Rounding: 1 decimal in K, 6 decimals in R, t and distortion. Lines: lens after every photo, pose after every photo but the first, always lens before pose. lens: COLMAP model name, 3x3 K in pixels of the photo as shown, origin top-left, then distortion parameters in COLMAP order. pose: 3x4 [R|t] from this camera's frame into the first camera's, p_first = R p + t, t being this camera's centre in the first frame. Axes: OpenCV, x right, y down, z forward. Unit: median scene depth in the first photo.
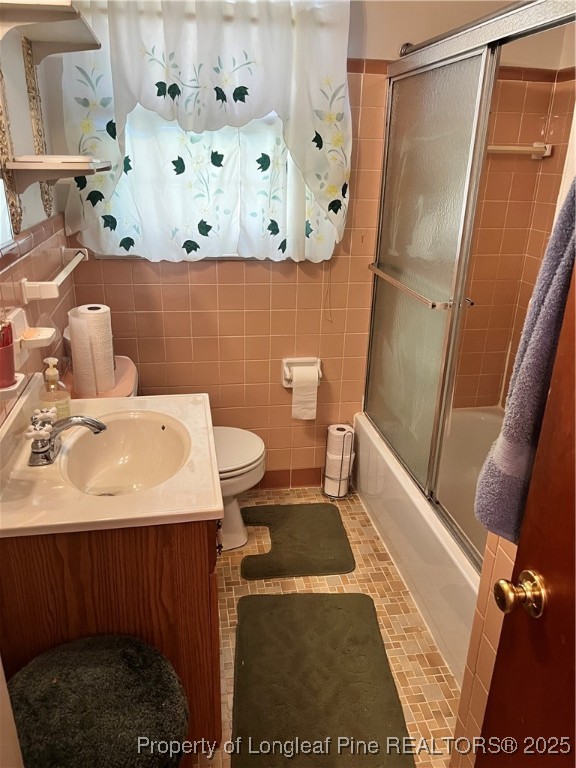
lens RADIAL K [[583.1, 0, 288.0], [0, 583.1, 384.0], [0, 0, 1]] dist [0.061066, -0.059010]
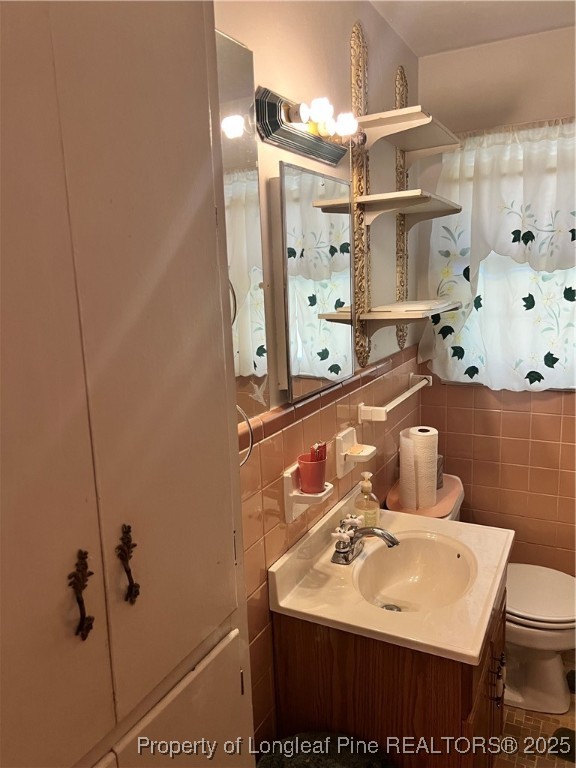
lens RADIAL K [[583.1, 0, 288.0], [0, 583.1, 384.0], [0, 0, 1]] dist [0.061066, -0.059010]
pose [[0.796736, 0.061905, -0.601148, 0.118687], [-0.168559, 0.978027, -0.122686, -0.034213], [0.580344, 0.199077, 0.789664, -0.038184]]
